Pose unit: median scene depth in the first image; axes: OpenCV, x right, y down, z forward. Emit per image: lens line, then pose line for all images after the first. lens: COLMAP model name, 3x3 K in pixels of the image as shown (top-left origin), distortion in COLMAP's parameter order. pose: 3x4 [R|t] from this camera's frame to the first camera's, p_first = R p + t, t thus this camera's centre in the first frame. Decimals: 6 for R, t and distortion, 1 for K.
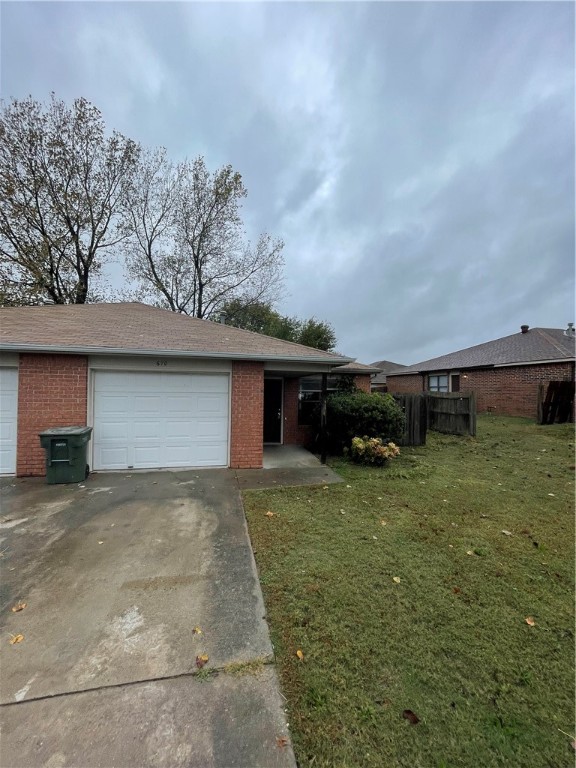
lens RADIAL K [[309.8, 0, 288.0], [0, 309.8, 384.0], [0, 0, 1]] dist [-0.000157, -0.000179]
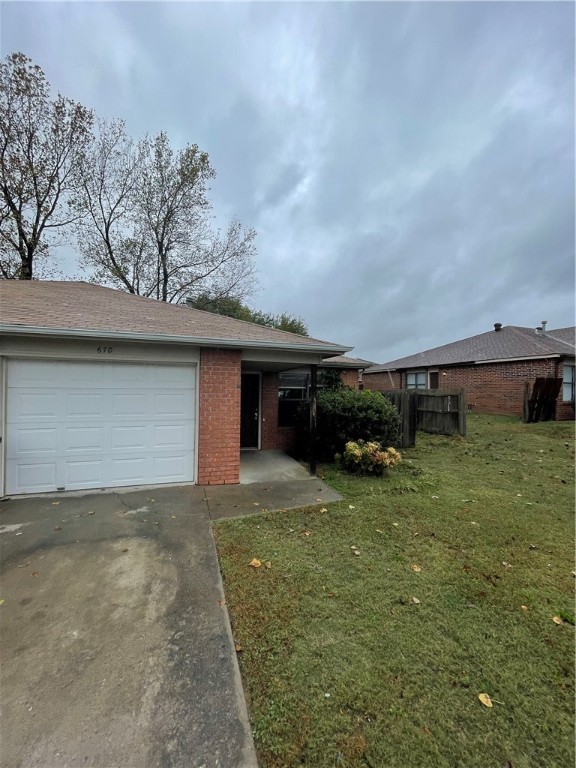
lens RADIAL K [[309.8, 0, 288.0], [0, 309.8, 384.0], [0, 0, 1]] dist [-0.000157, -0.000179]
pose [[0.995244, 0.000561, 0.097416, -0.030657], [-0.000980, 0.999990, 0.004259, 0.010600], [-0.097413, -0.004335, 0.995235, 0.171334]]
